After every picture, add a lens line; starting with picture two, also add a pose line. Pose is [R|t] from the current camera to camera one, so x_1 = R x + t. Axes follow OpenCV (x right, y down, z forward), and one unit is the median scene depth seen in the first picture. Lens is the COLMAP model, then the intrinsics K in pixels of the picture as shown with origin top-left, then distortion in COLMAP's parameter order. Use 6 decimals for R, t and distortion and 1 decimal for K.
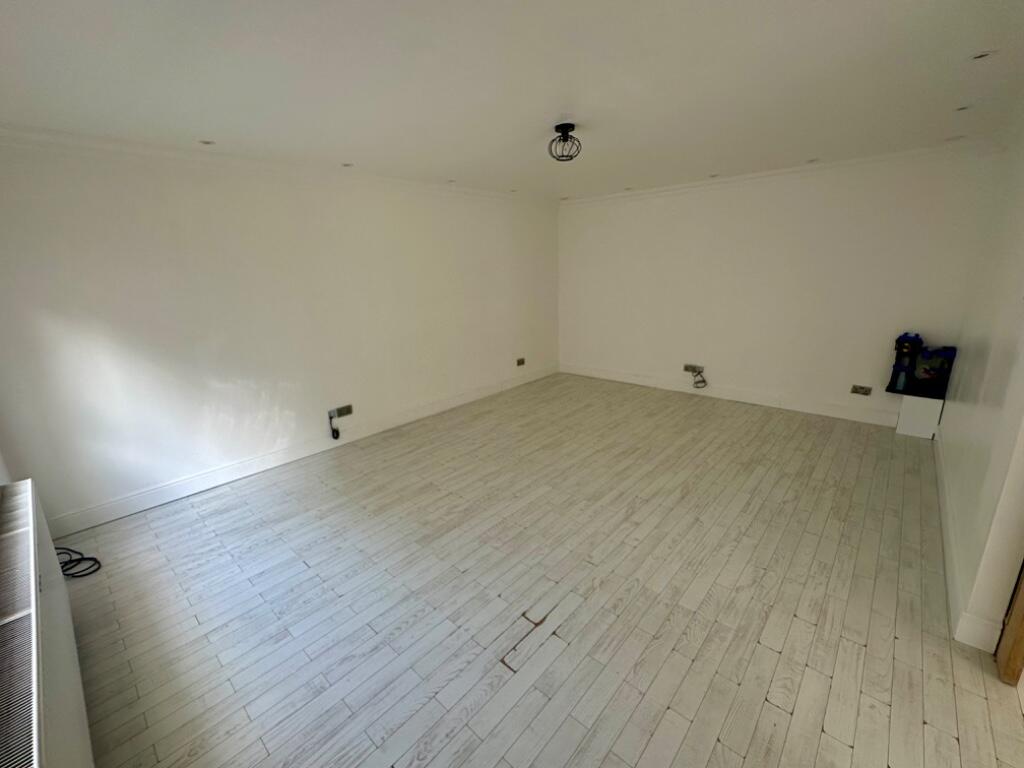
lens RADIAL K [[426.2, 0, 511.0], [0, 426.2, 383.6], [0, 0, 1]] dist [-0.004269, 0.000120]
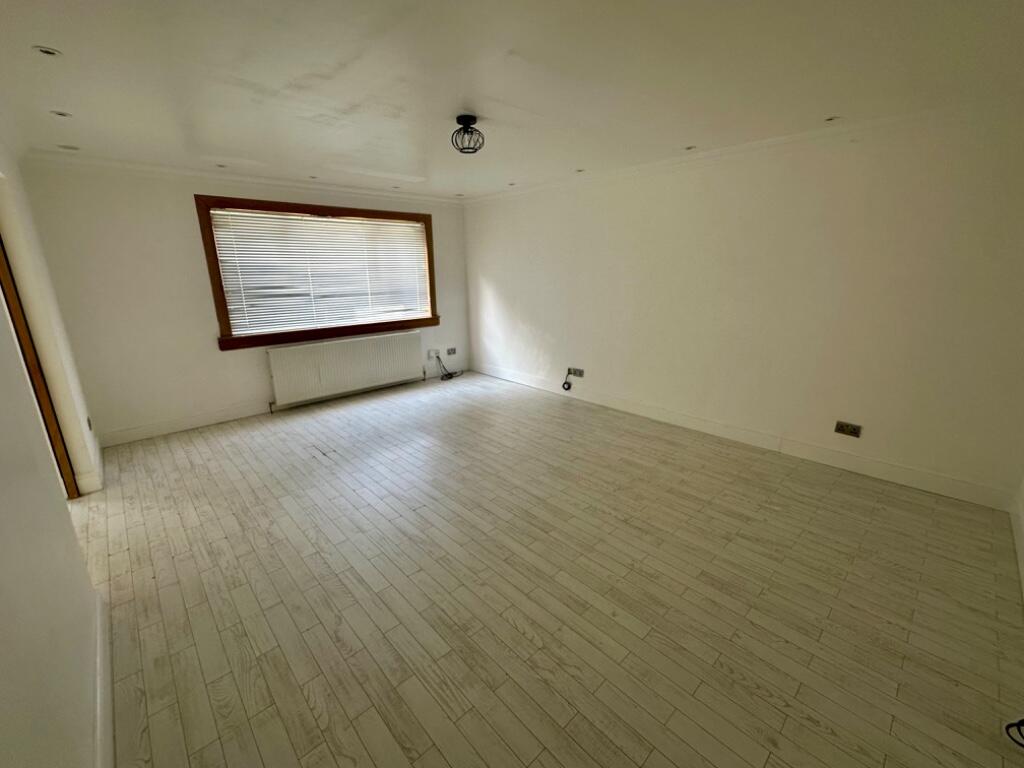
lens RADIAL K [[426.2, 0, 511.0], [0, 426.2, 383.6], [0, 0, 1]] dist [-0.004269, 0.000120]
pose [[-0.073539, 0.298053, -0.951712, 1.089803], [-0.249965, 0.918326, 0.306912, -0.319748], [0.965458, 0.260464, 0.006970, 1.095994]]
